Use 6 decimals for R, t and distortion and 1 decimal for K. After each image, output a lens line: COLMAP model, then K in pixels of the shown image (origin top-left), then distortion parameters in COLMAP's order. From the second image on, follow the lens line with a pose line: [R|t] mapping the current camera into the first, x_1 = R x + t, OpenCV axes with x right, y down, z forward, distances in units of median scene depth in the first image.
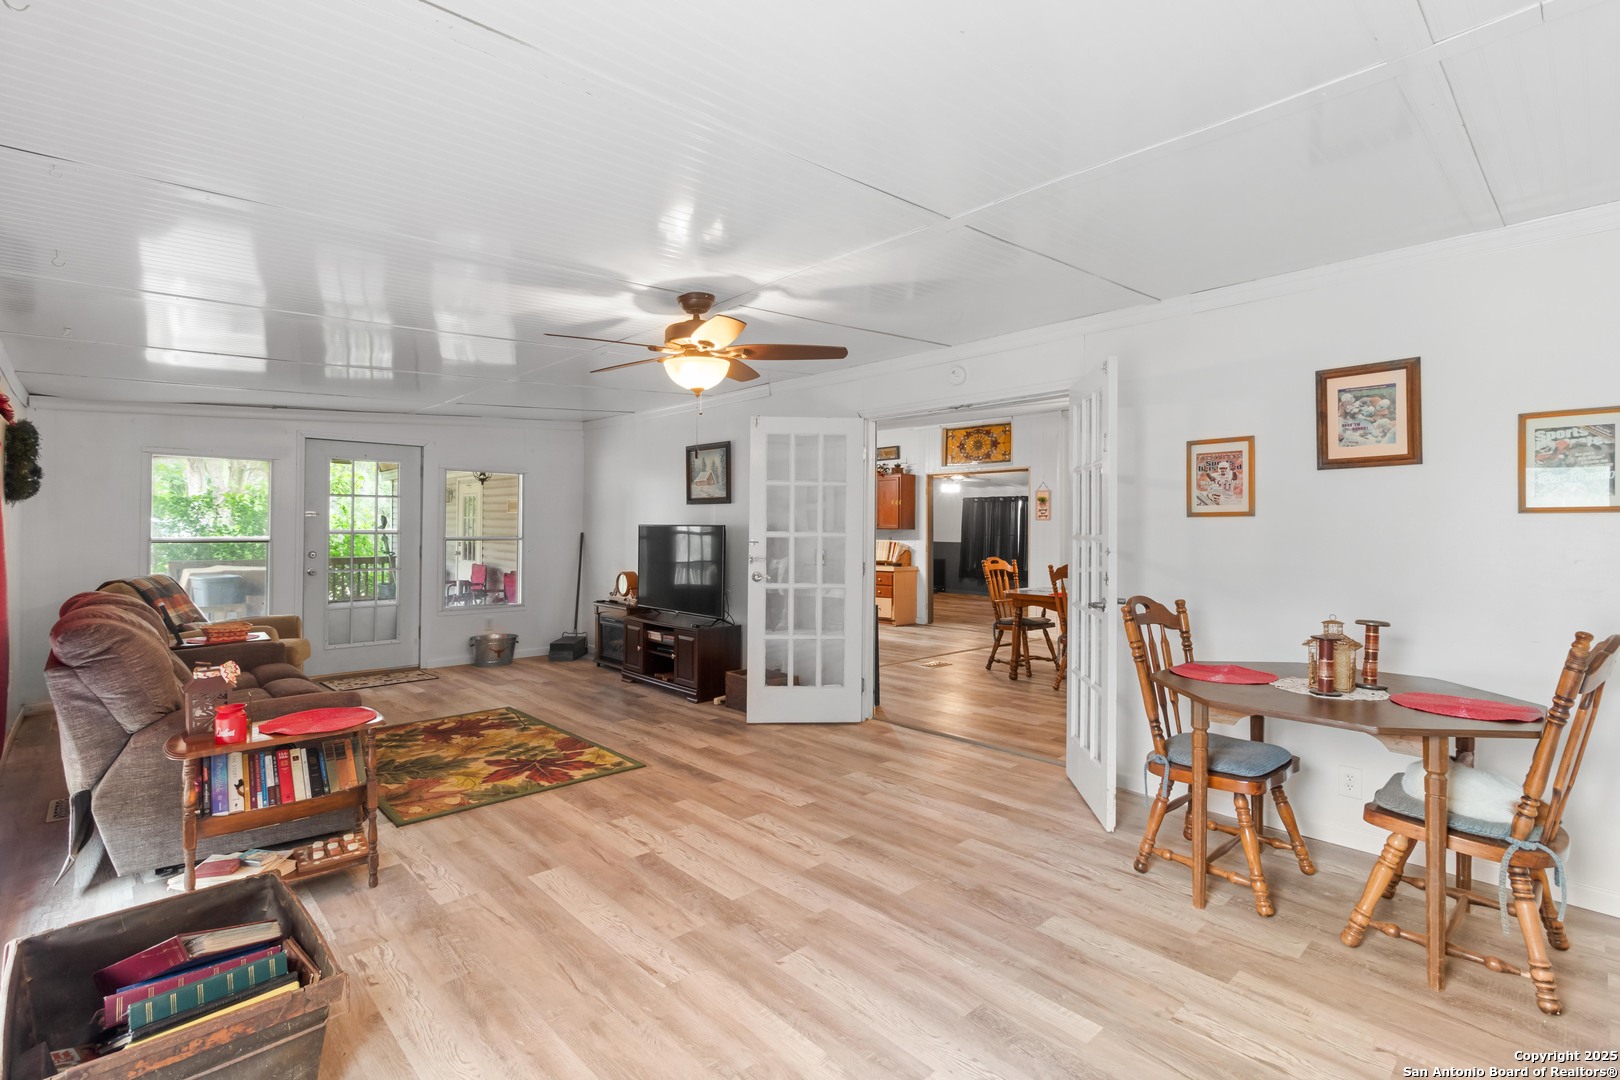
lens RADIAL K [[752.5, 0, 810.0], [0, 752.5, 540.0], [0, 0, 1]] dist [0.000706, 0.000045]
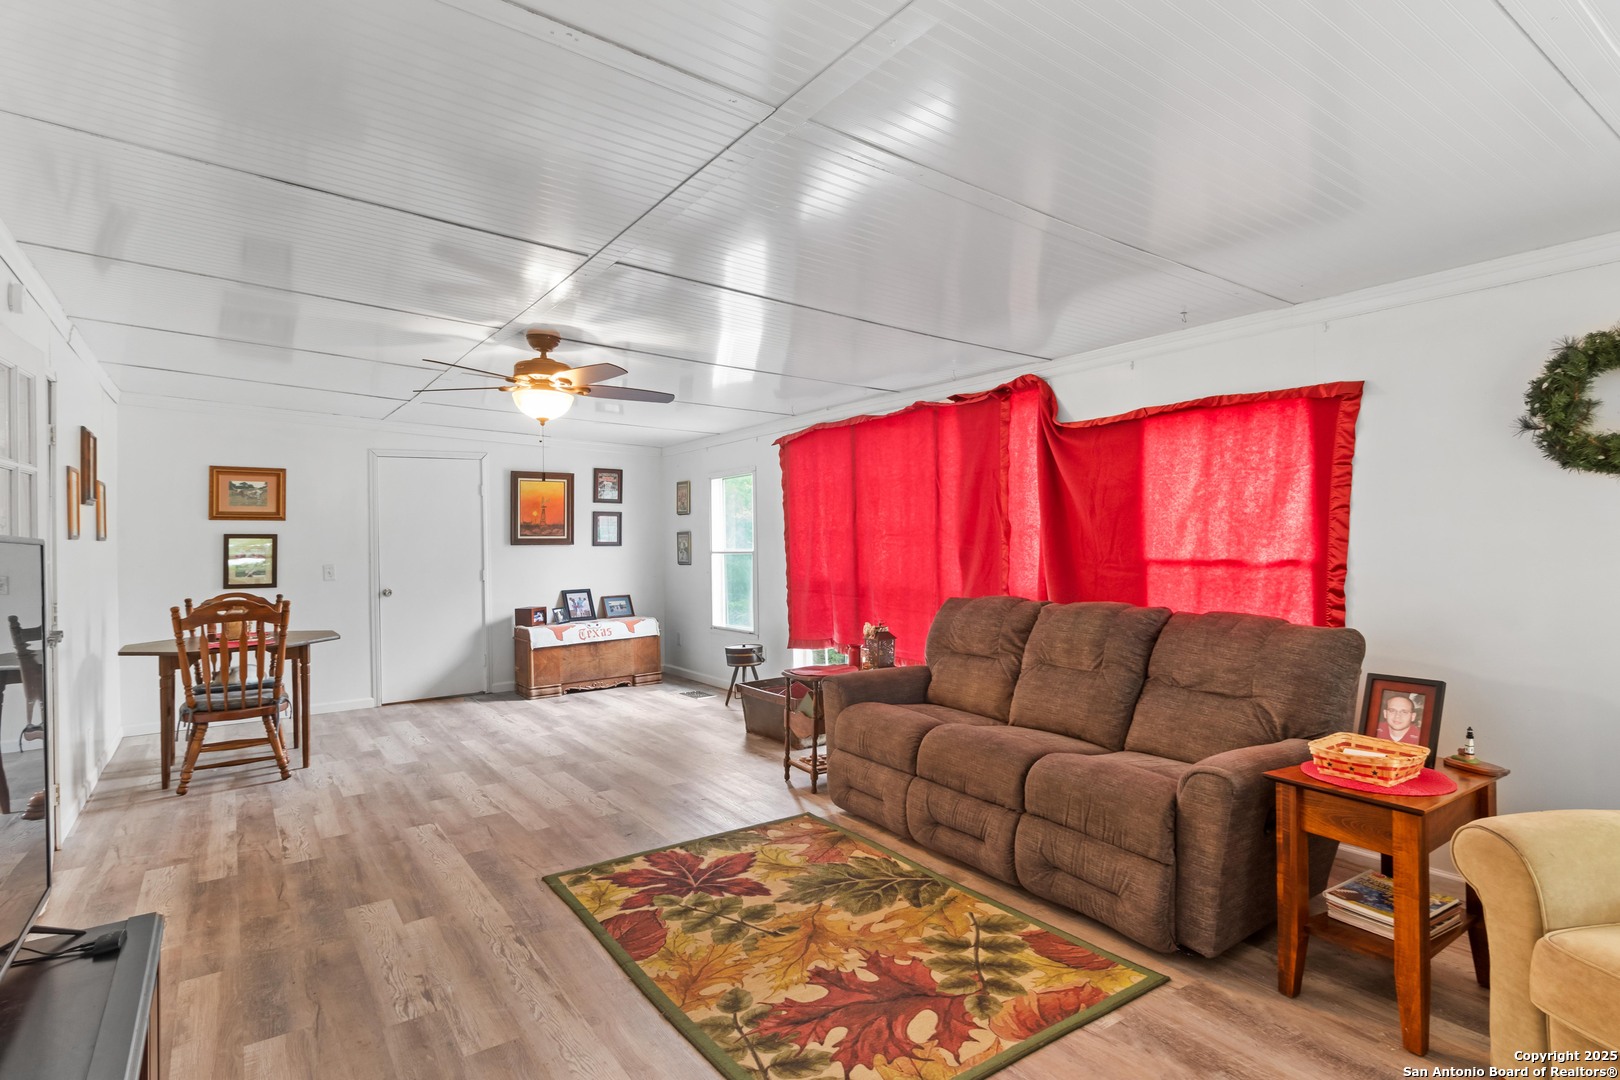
lens RADIAL K [[768.1, 0, 803.0], [0, 768.1, 546.8], [0, 0, 1]] dist [0.001532, 0.000309]
pose [[-0.987209, 0.012086, 0.158970, -0.600692], [0.015526, 0.999671, 0.020418, -0.020511], [-0.158671, 0.022625, -0.987072, 1.735802]]
